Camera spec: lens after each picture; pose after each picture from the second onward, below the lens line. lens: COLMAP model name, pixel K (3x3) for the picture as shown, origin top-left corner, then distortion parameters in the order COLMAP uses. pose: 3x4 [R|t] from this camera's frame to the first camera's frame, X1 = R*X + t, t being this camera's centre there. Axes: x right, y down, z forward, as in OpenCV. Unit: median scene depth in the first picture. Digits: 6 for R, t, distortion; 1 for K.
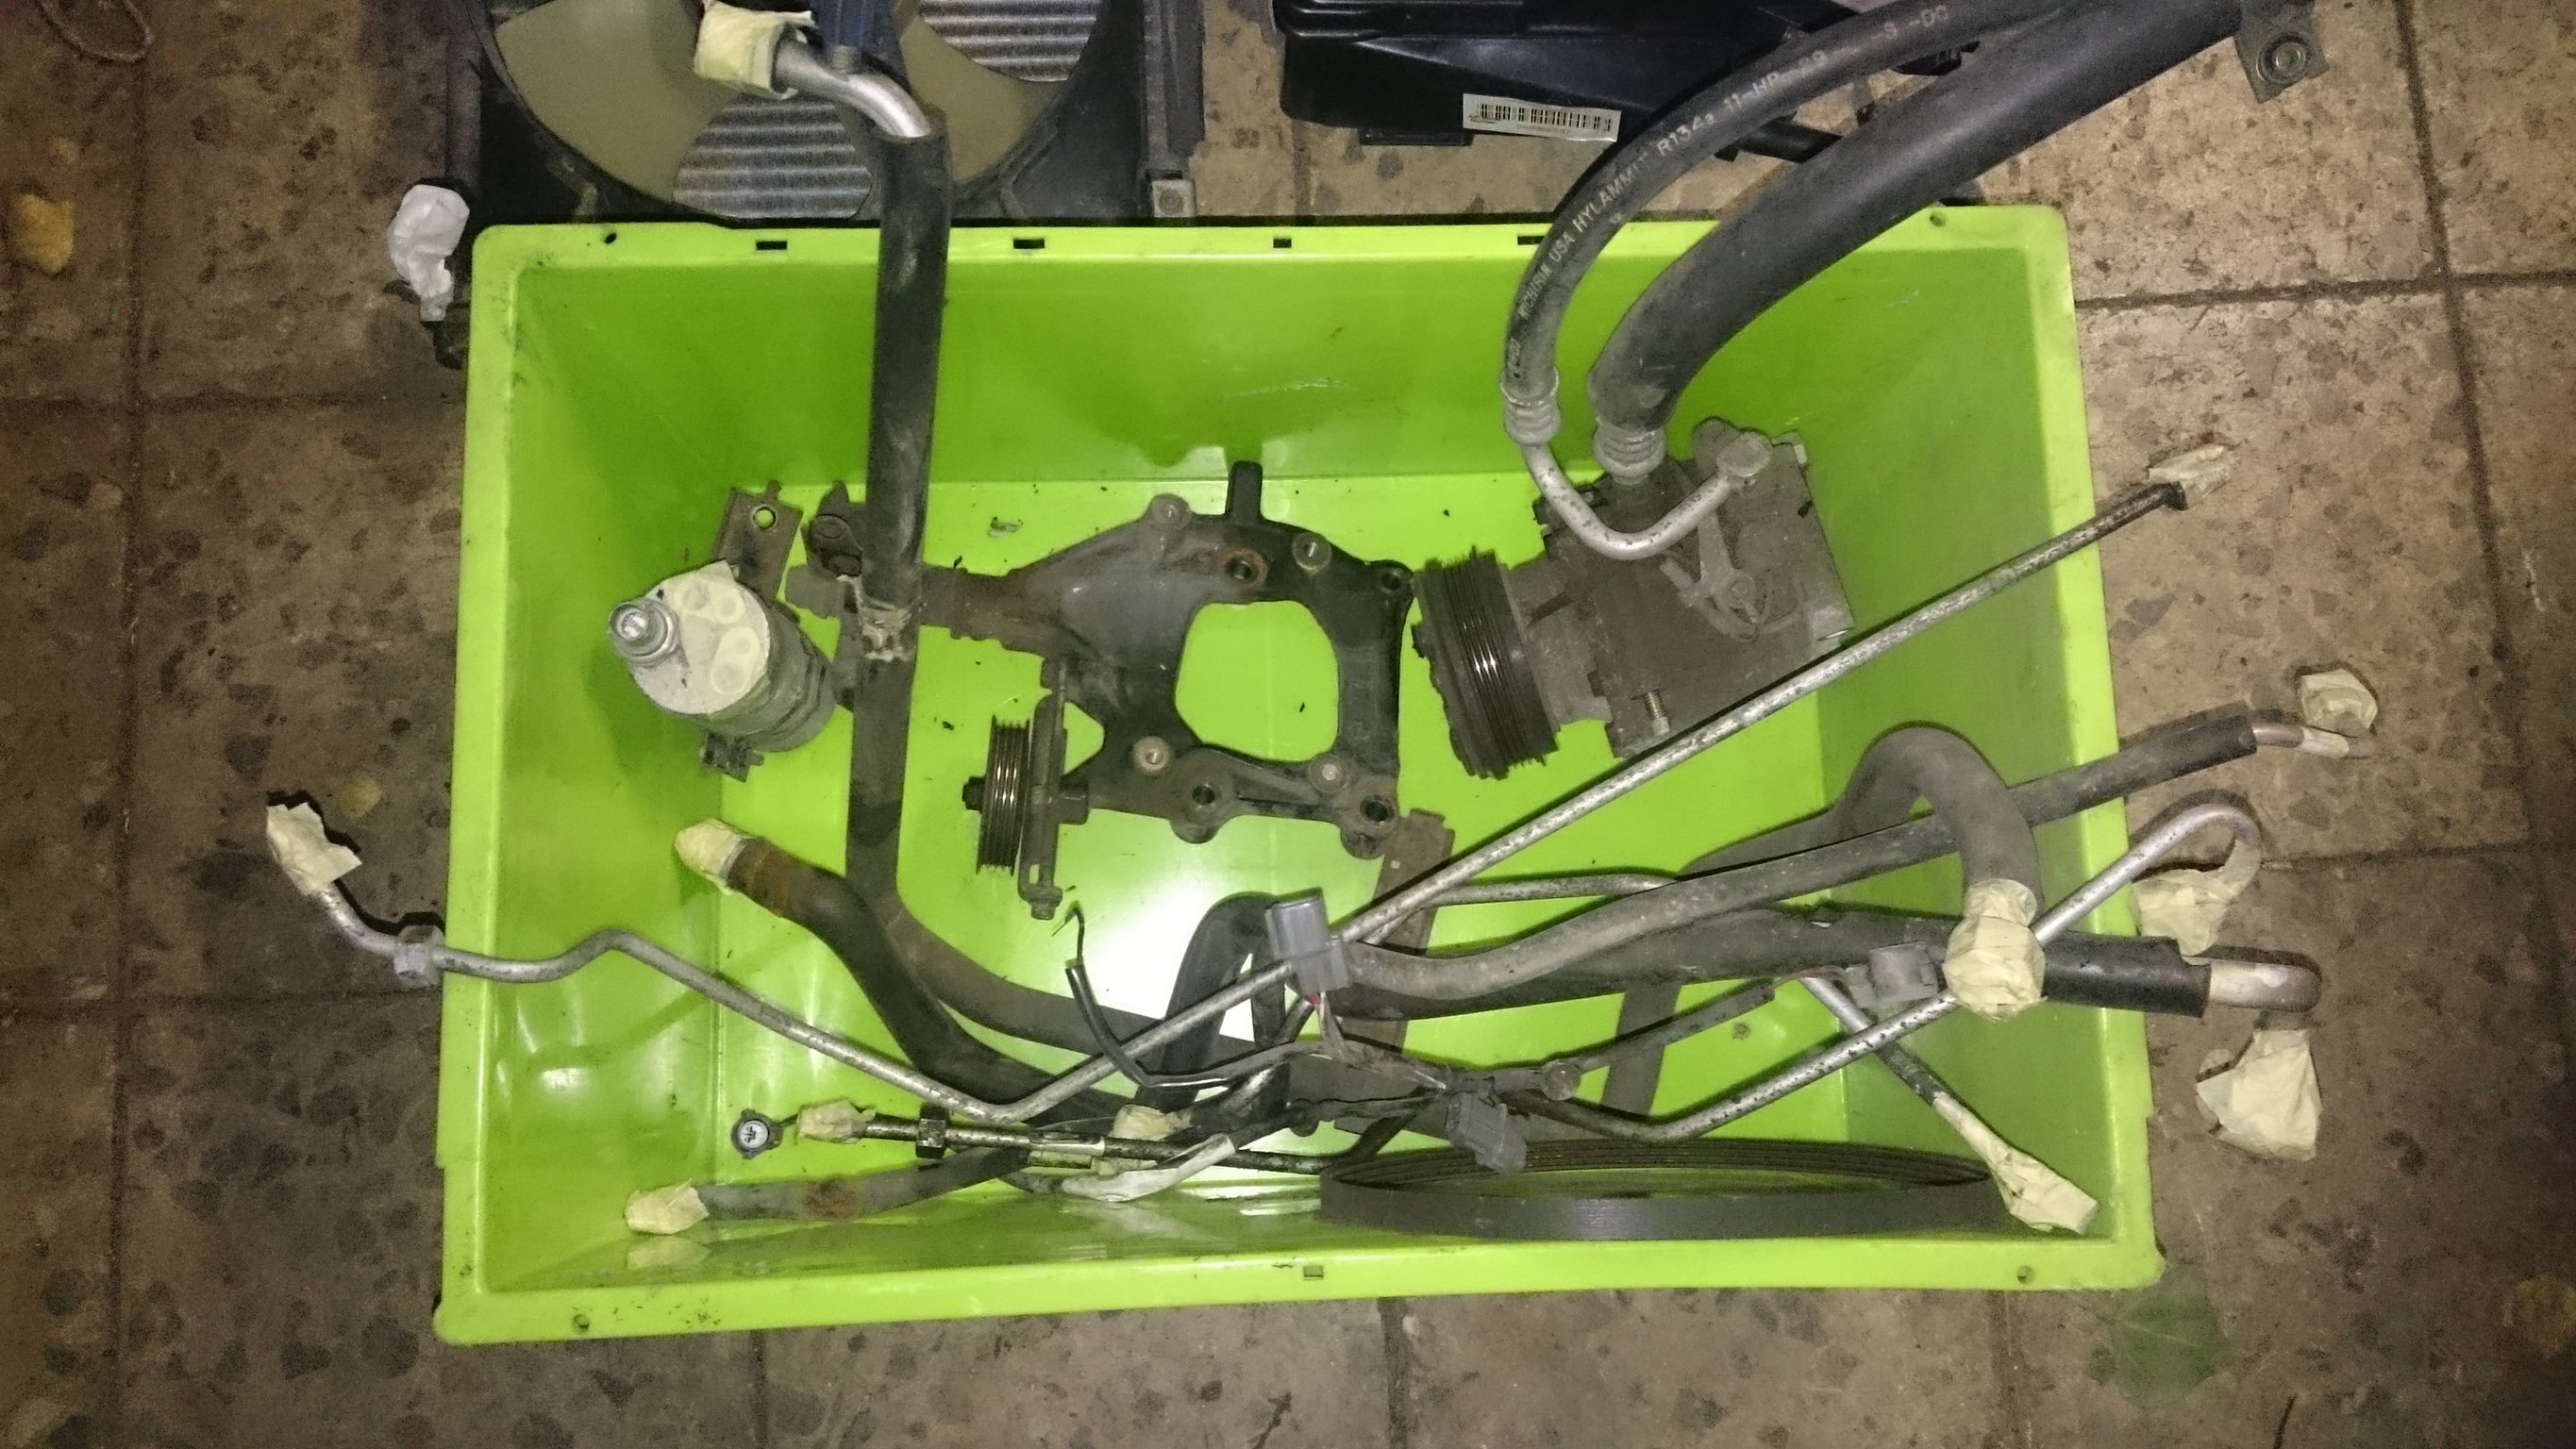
lens RADIAL K [[1974.0, 0, 1281.5], [0, 1974.0, 724.7], [0, 0, 1]] dist [-0.009479, -0.008375]
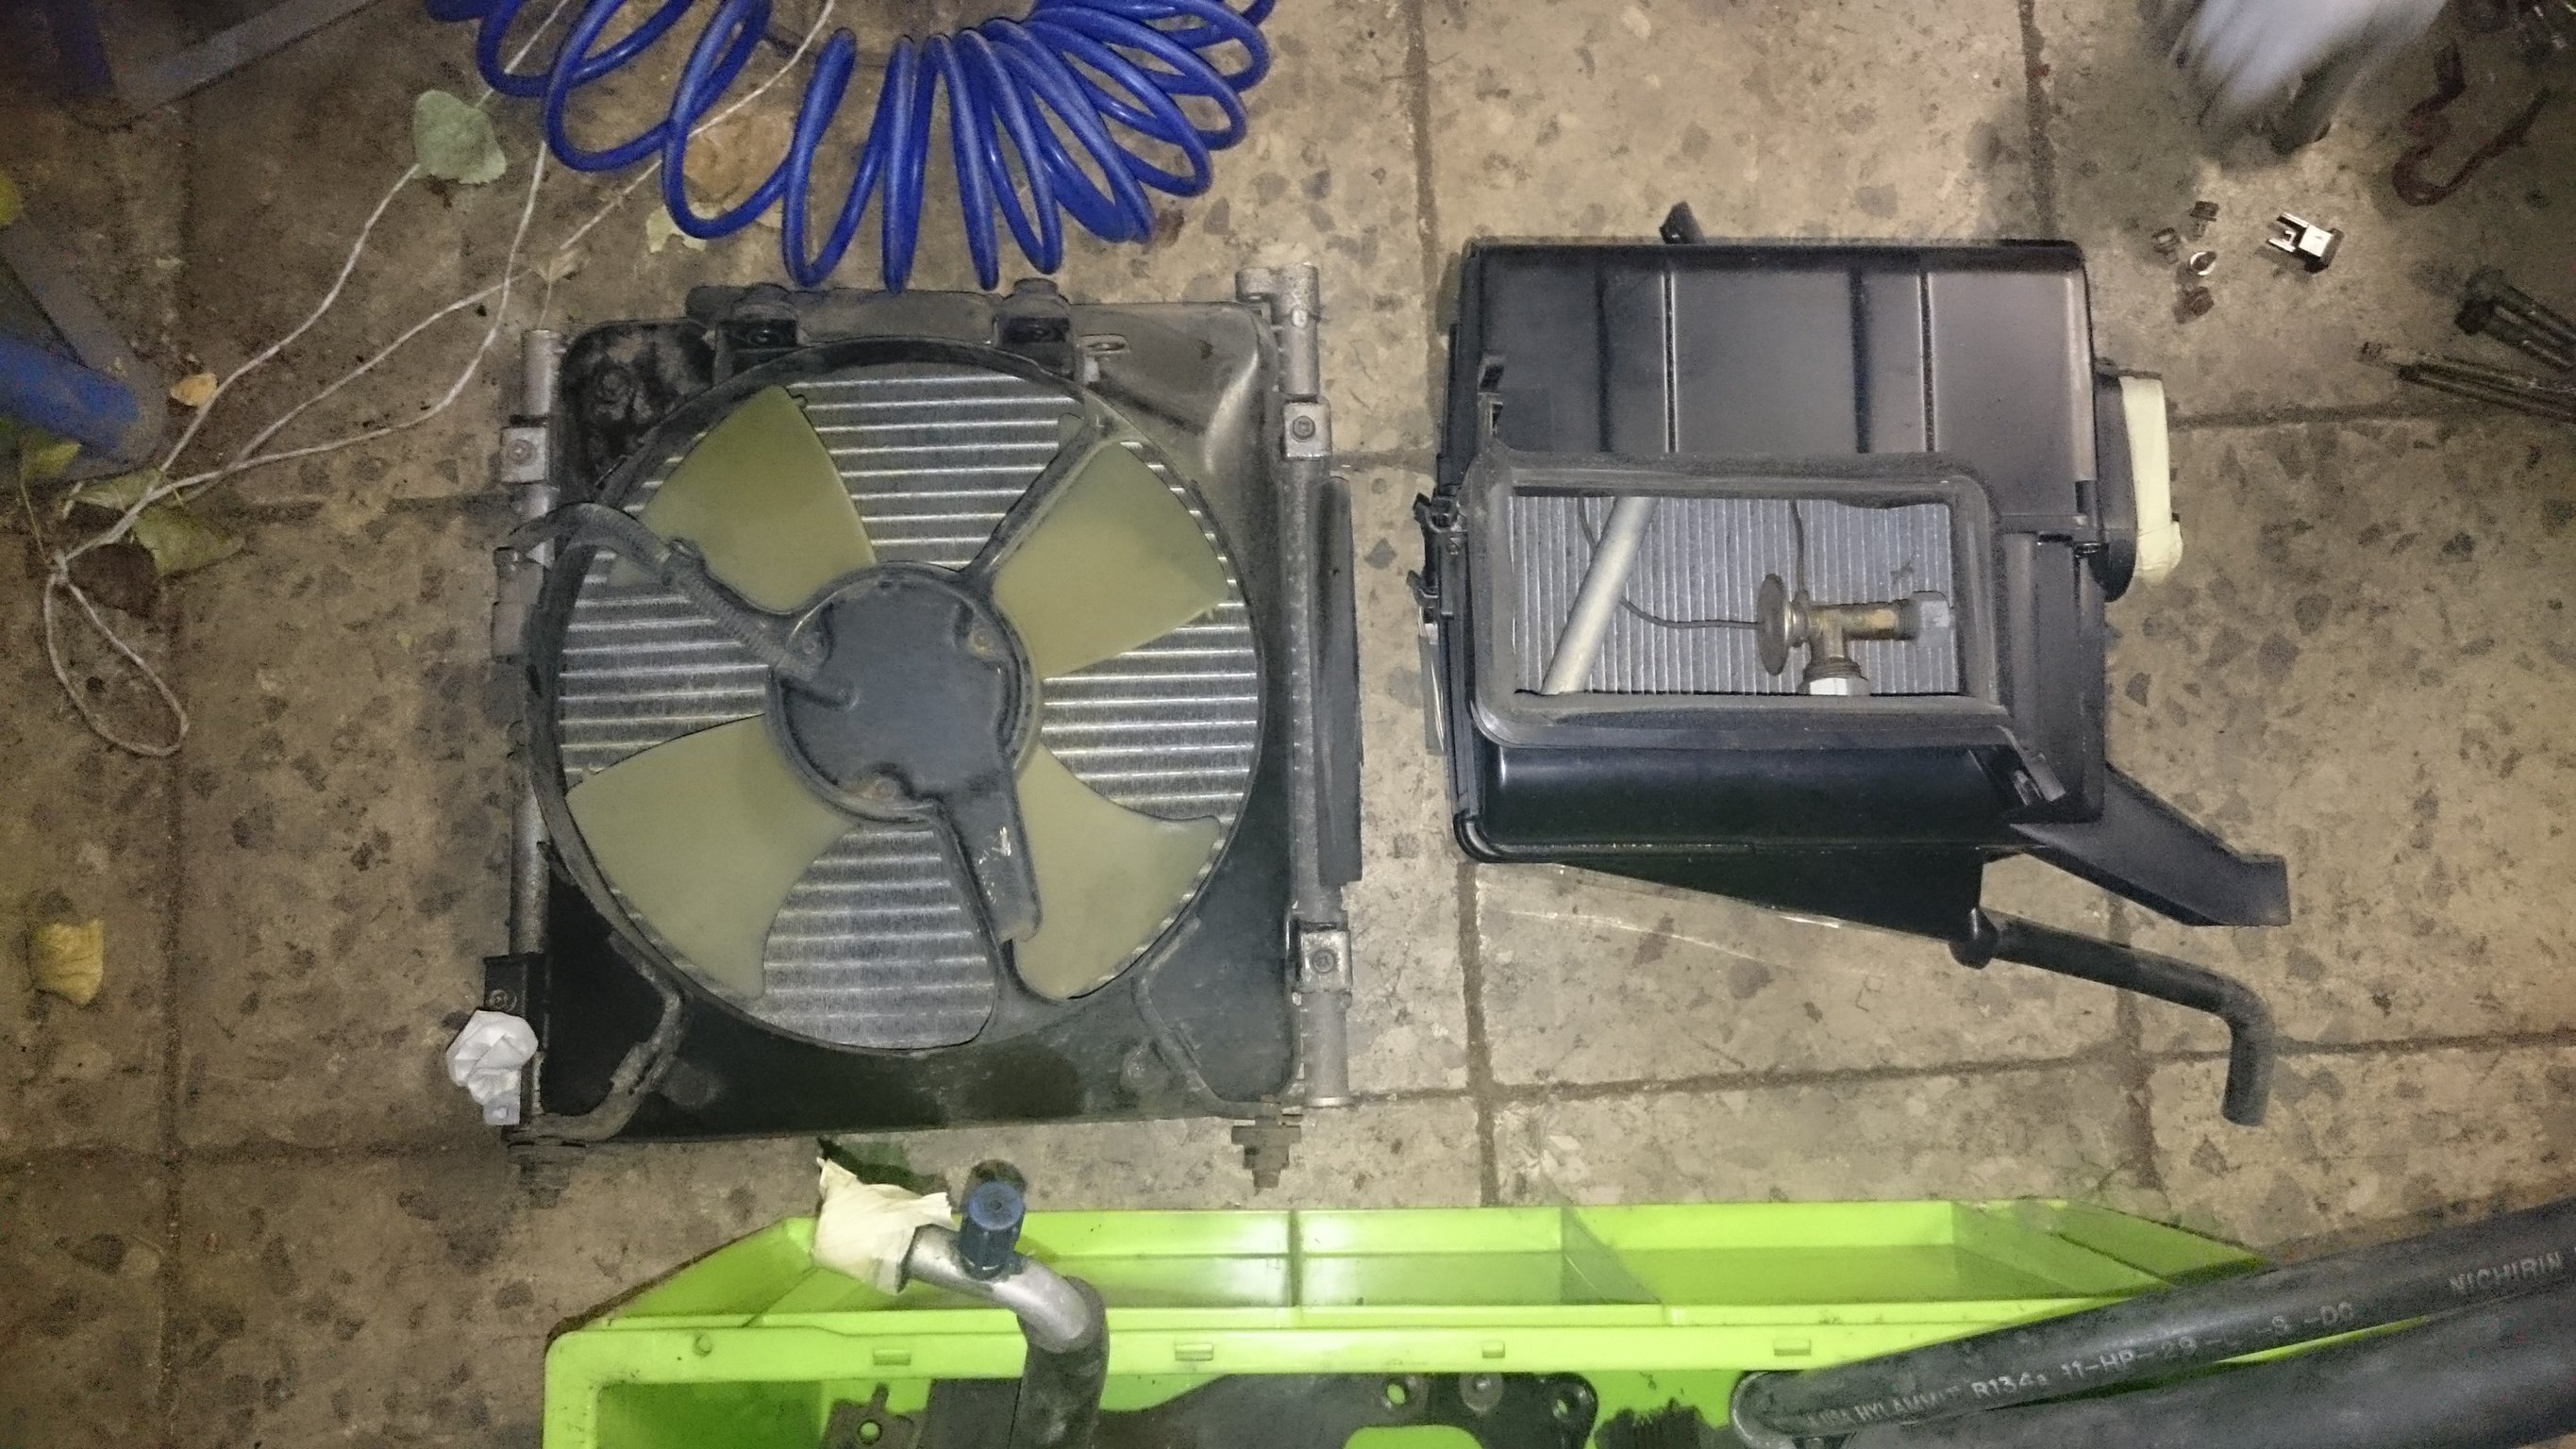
lens RADIAL K [[1974.0, 0, 1293.0], [0, 1974.0, 721.8], [0, 0, 1]] dist [-0.009479, -0.008375]
pose [[0.999514, 0.010368, -0.029381, -0.043828], [-0.009705, 0.999697, 0.022625, -0.381849], [0.029607, -0.022328, 0.999312, 0.116367]]
